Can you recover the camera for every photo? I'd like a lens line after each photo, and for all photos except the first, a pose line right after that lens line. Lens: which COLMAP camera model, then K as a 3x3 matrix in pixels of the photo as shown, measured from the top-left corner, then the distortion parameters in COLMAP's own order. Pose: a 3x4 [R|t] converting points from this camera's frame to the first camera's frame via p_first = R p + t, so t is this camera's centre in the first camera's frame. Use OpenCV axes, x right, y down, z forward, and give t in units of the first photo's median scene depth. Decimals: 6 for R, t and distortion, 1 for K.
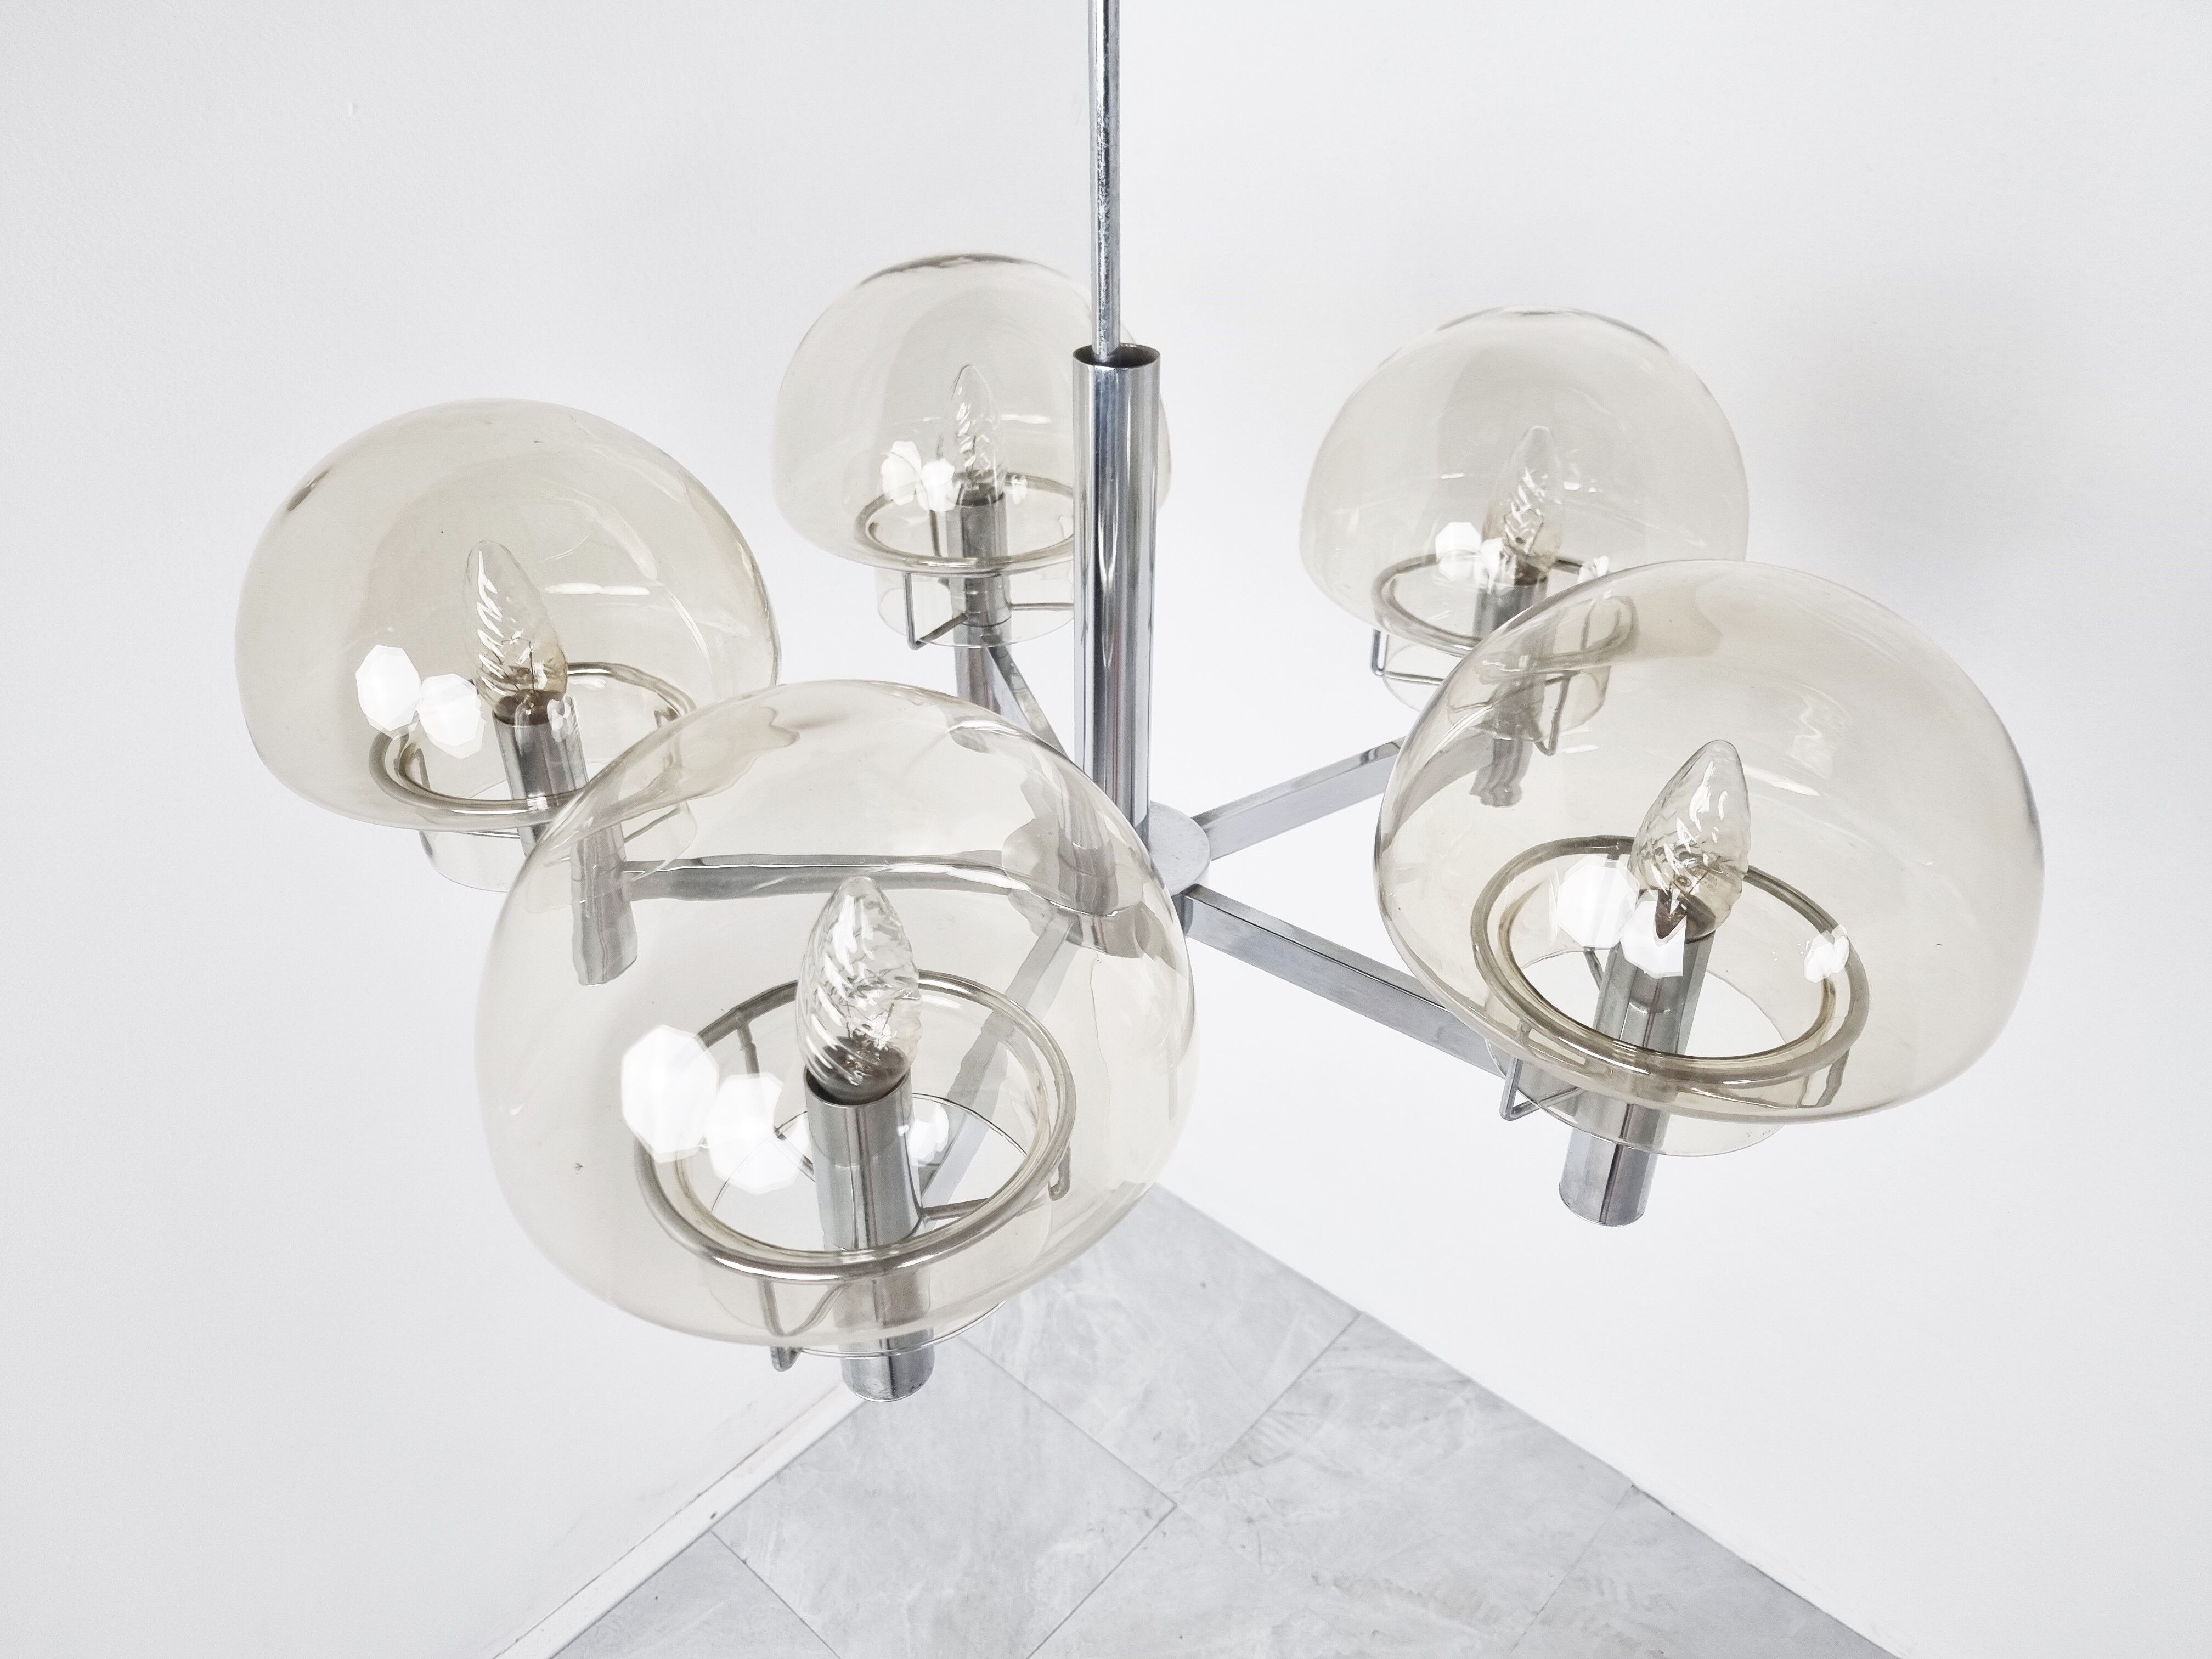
lens RADIAL K [[1697.0, 0, 1106.1], [0, 1697.0, 848.7], [0, 0, 1]] dist [0.036112, 0.006025]
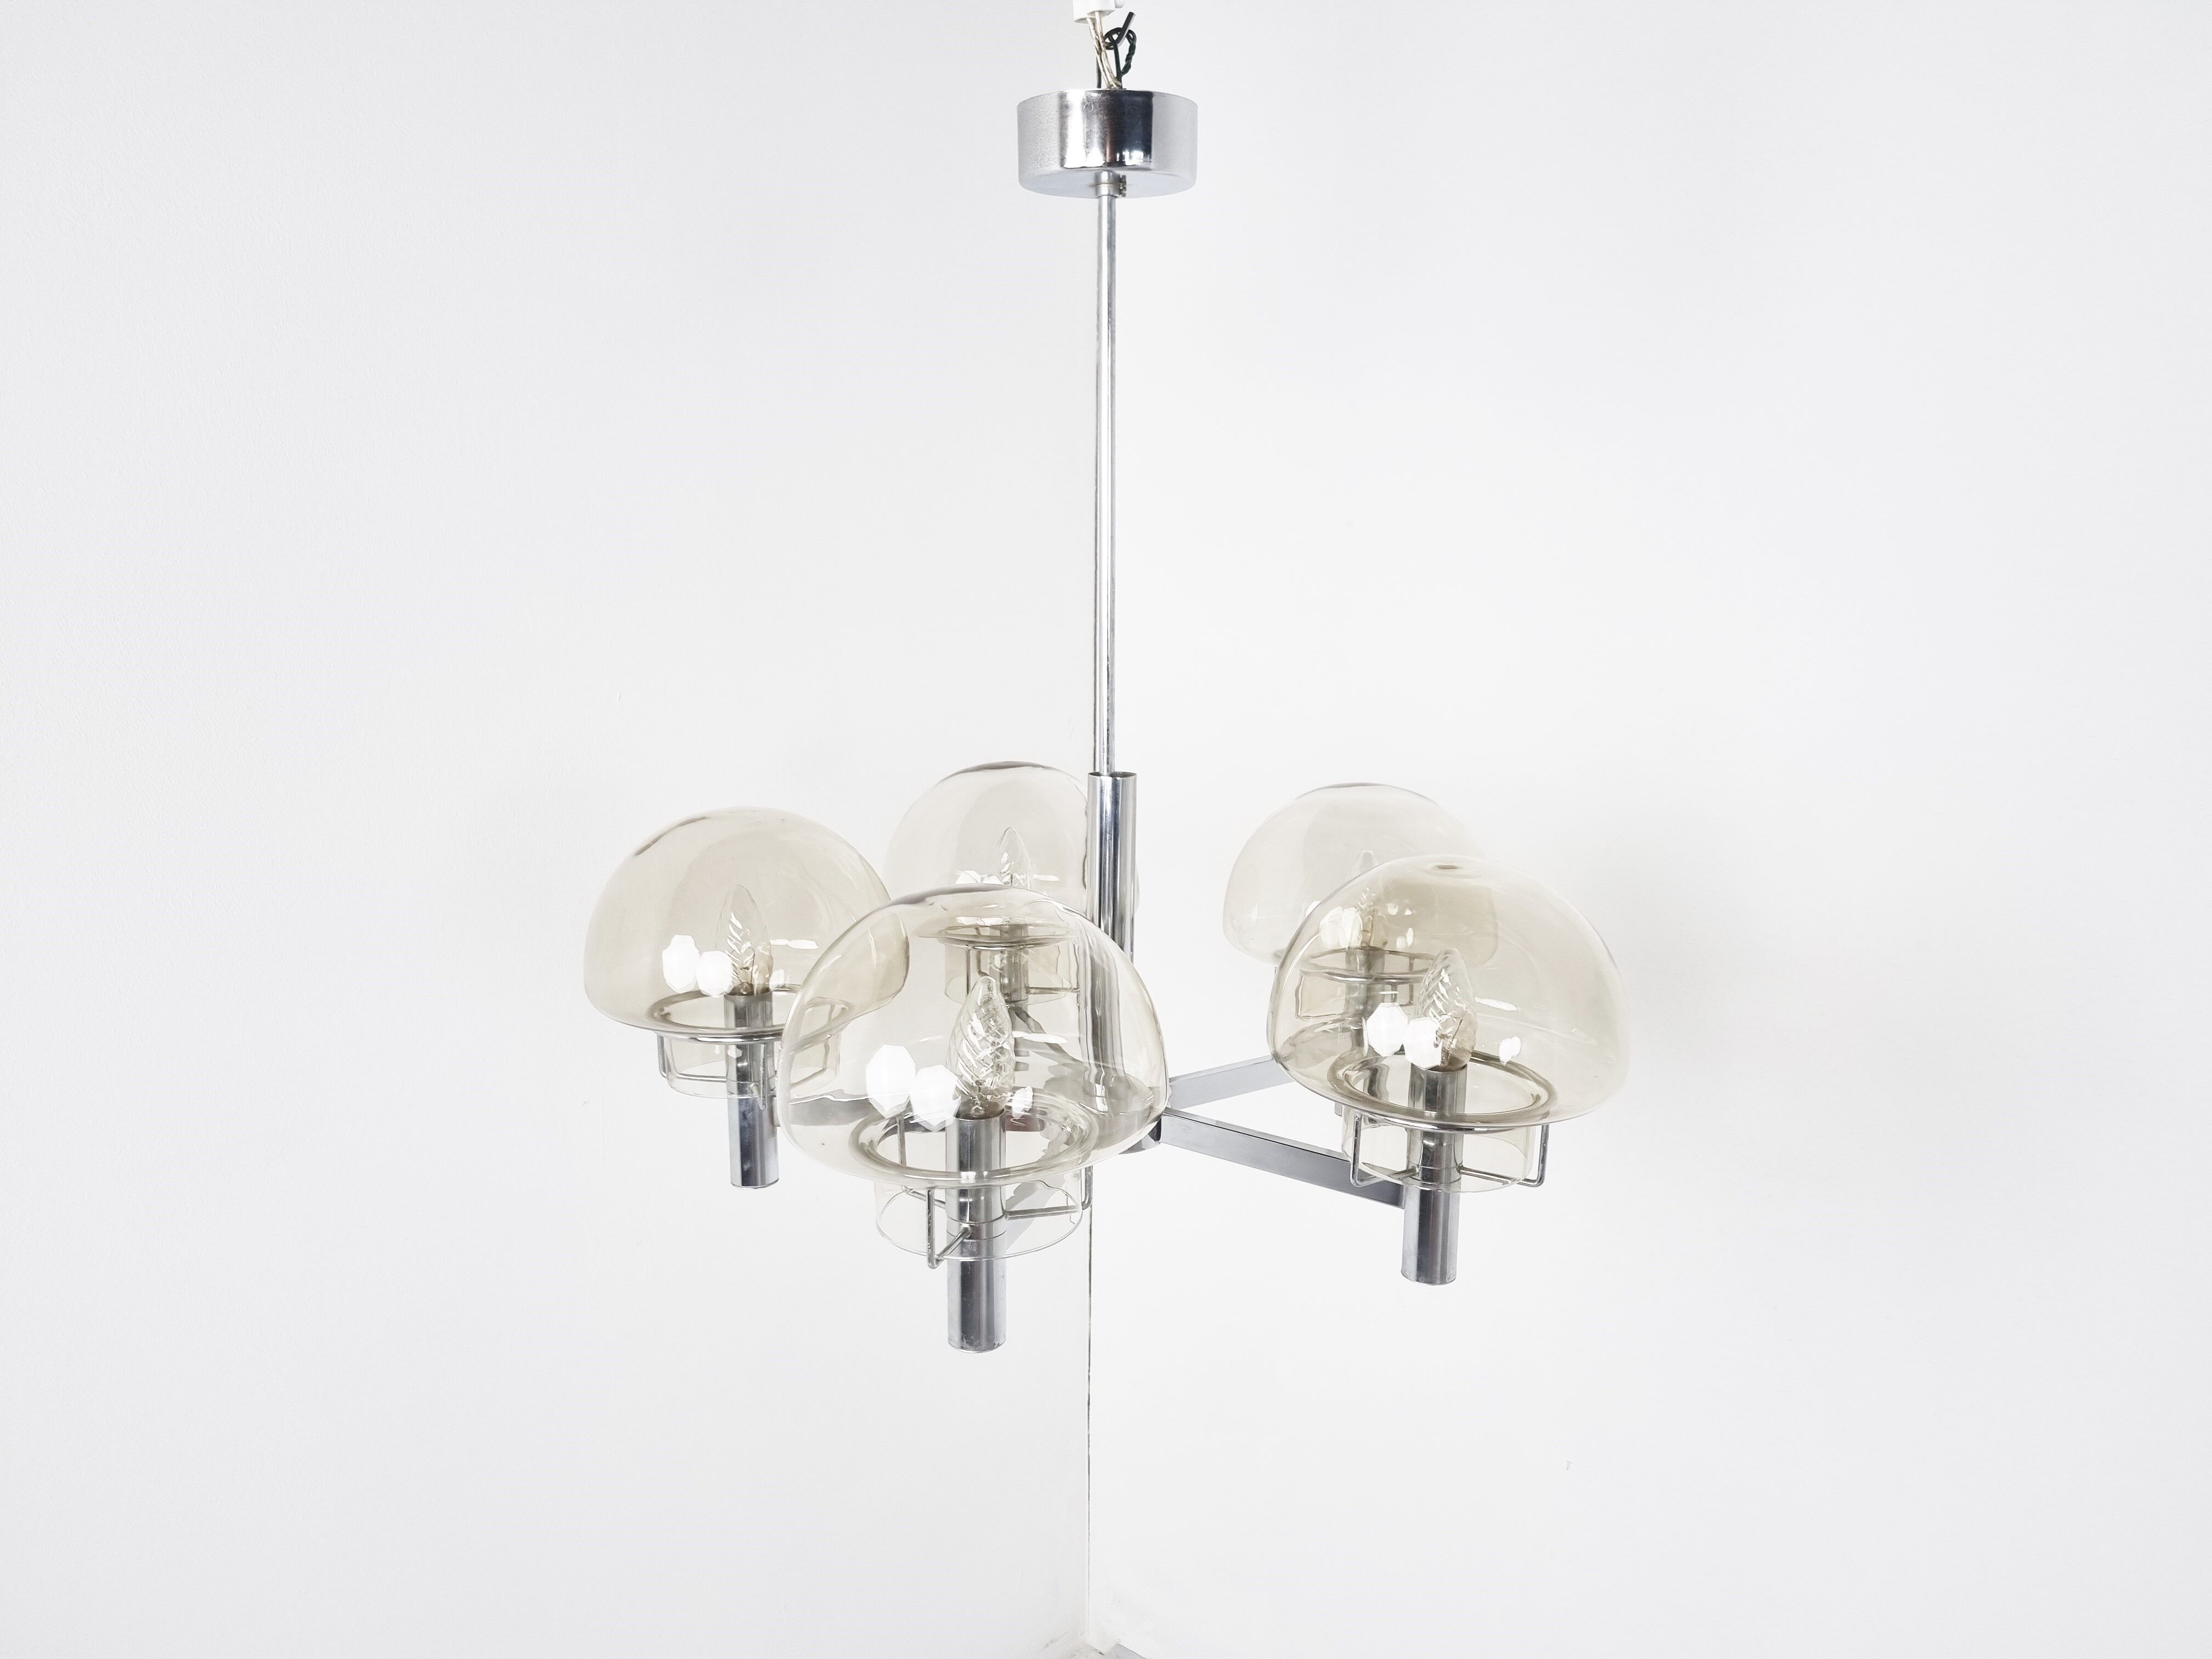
lens RADIAL K [[1697.0, 0, 1114.9], [0, 1697.0, 834.7], [0, 0, 1]] dist [0.036112, 0.006025]
pose [[0.999316, 0.001473, 0.036941, -0.045968], [0.013362, 0.917276, -0.398027, 0.389098], [-0.034472, 0.398249, 0.916630, -0.497597]]
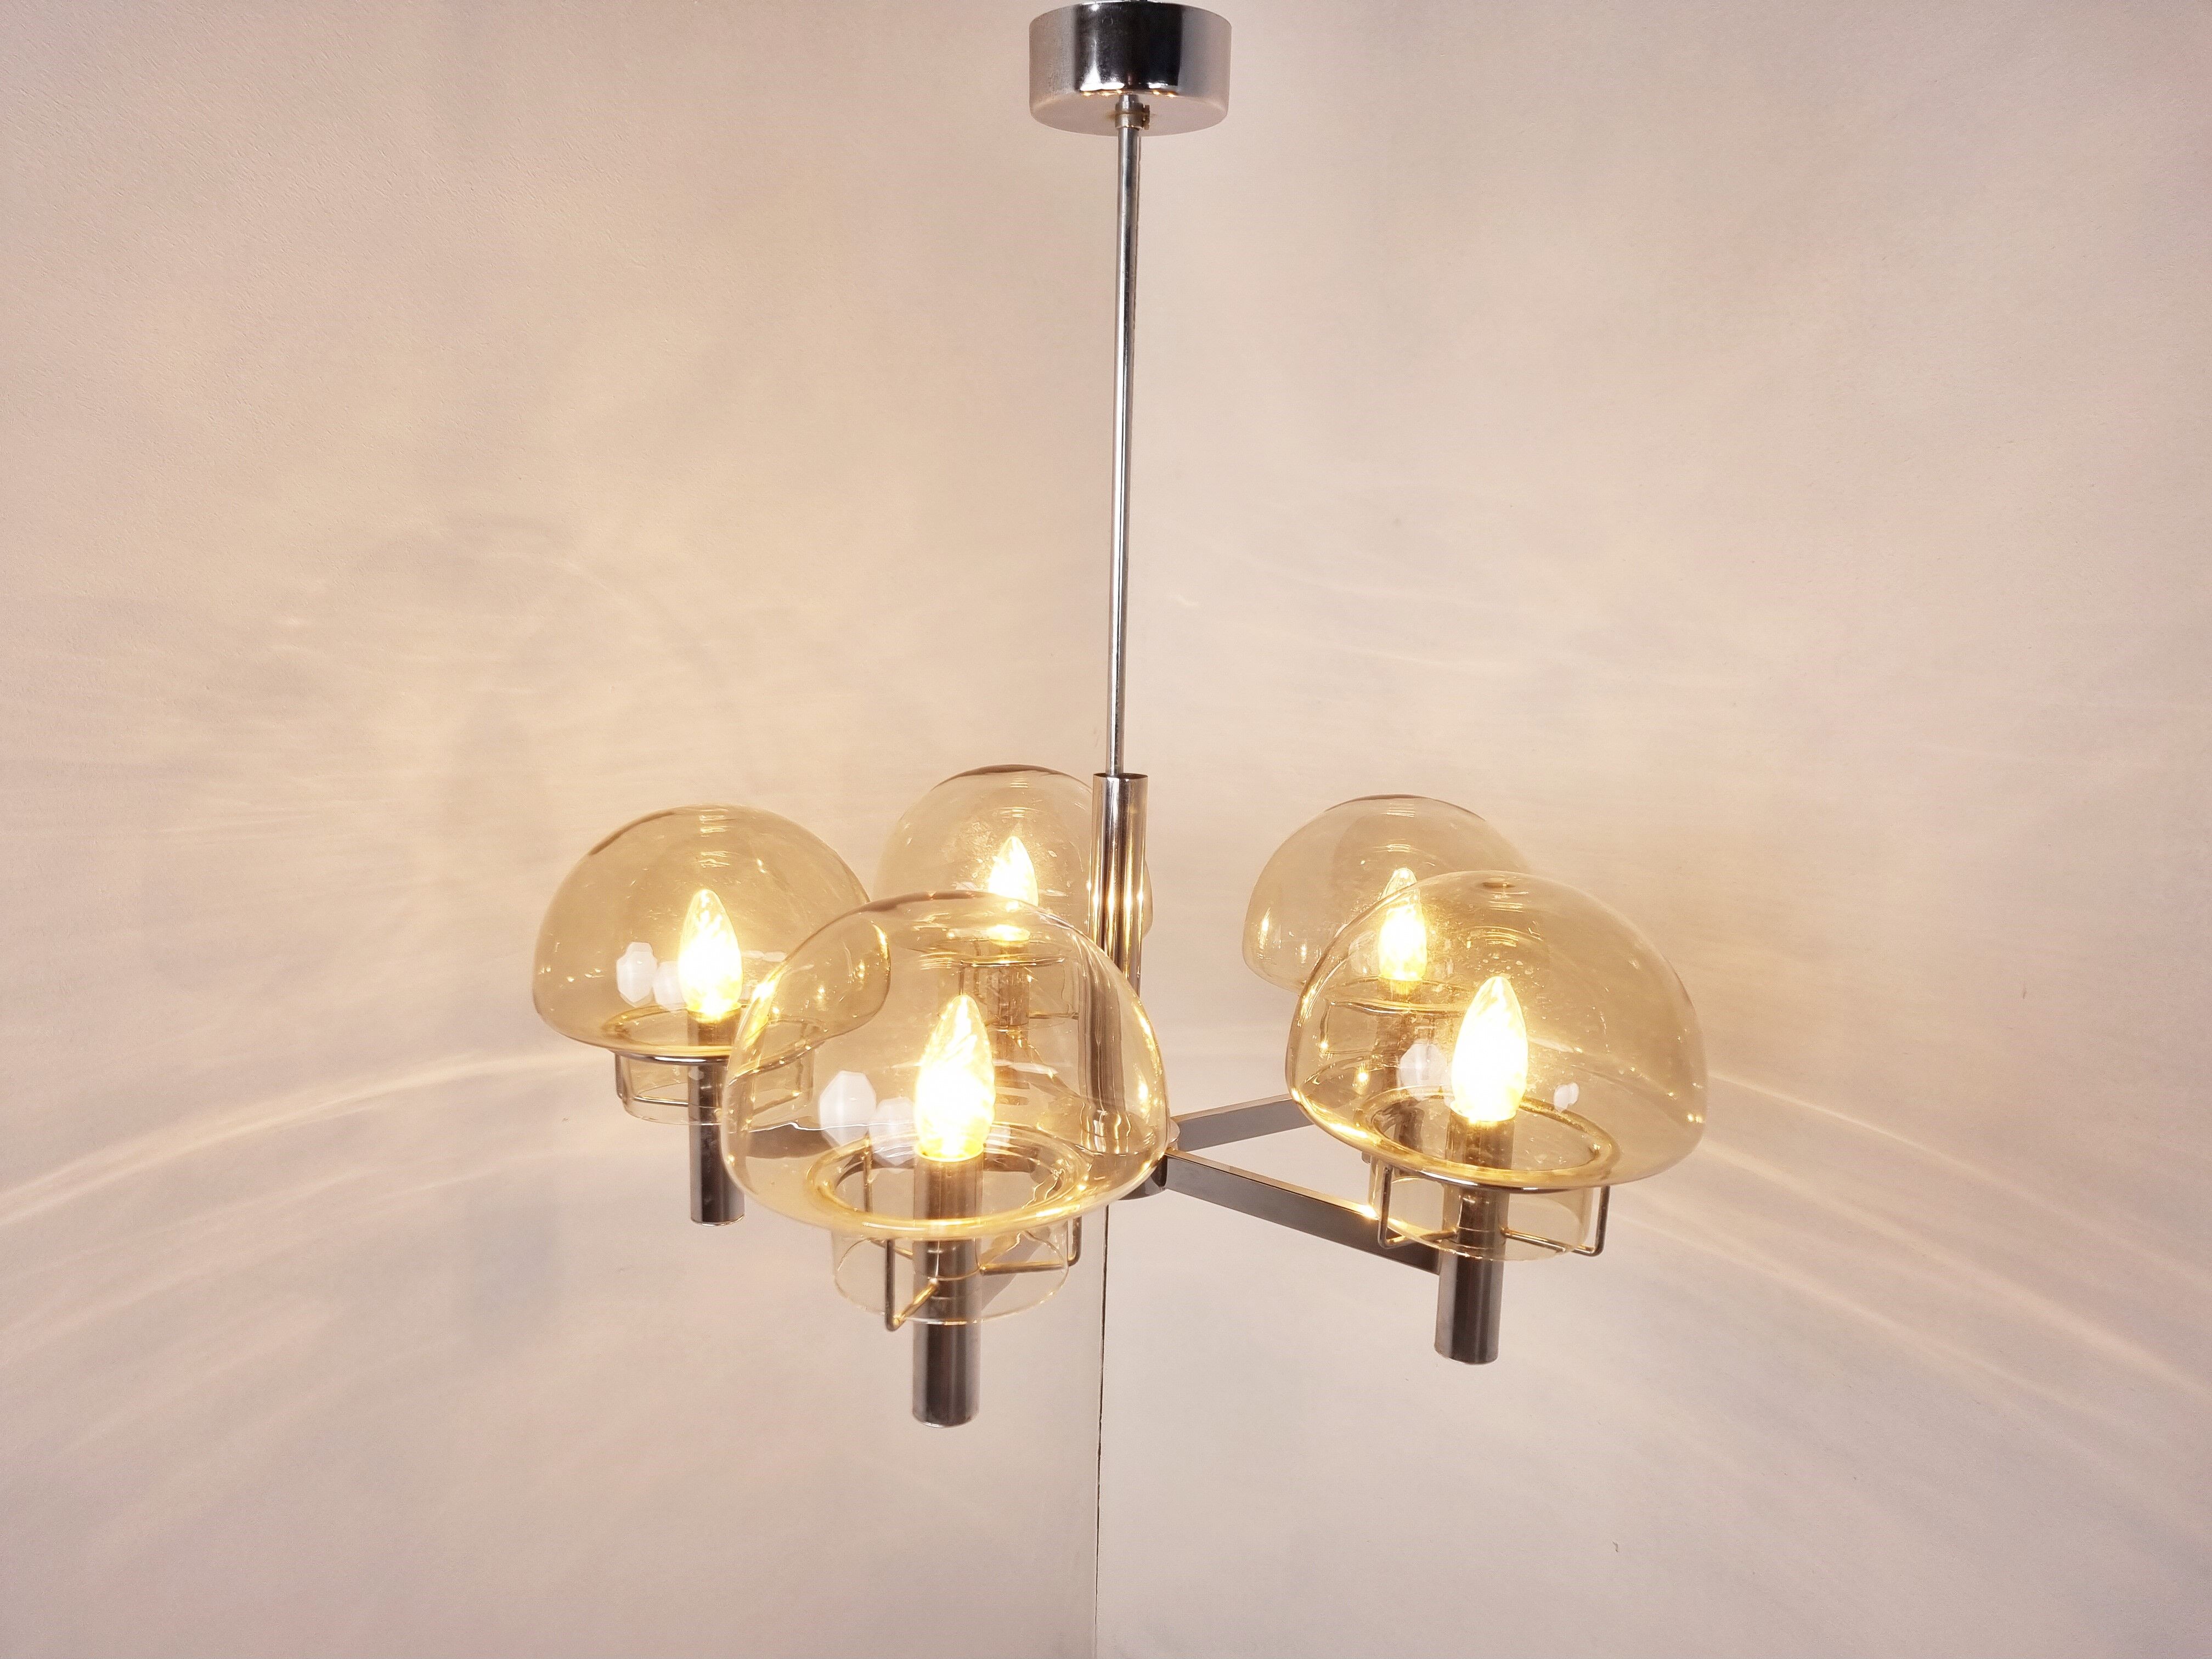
lens RADIAL K [[1697.0, 0, 1085.7], [0, 1697.0, 830.5], [0, 0, 1]] dist [0.036112, 0.006025]
pose [[0.999681, 0.025155, -0.002414, -0.017495], [-0.023888, 0.909480, -0.415062, 0.344074], [-0.008246, 0.414987, 0.909790, -0.356227]]
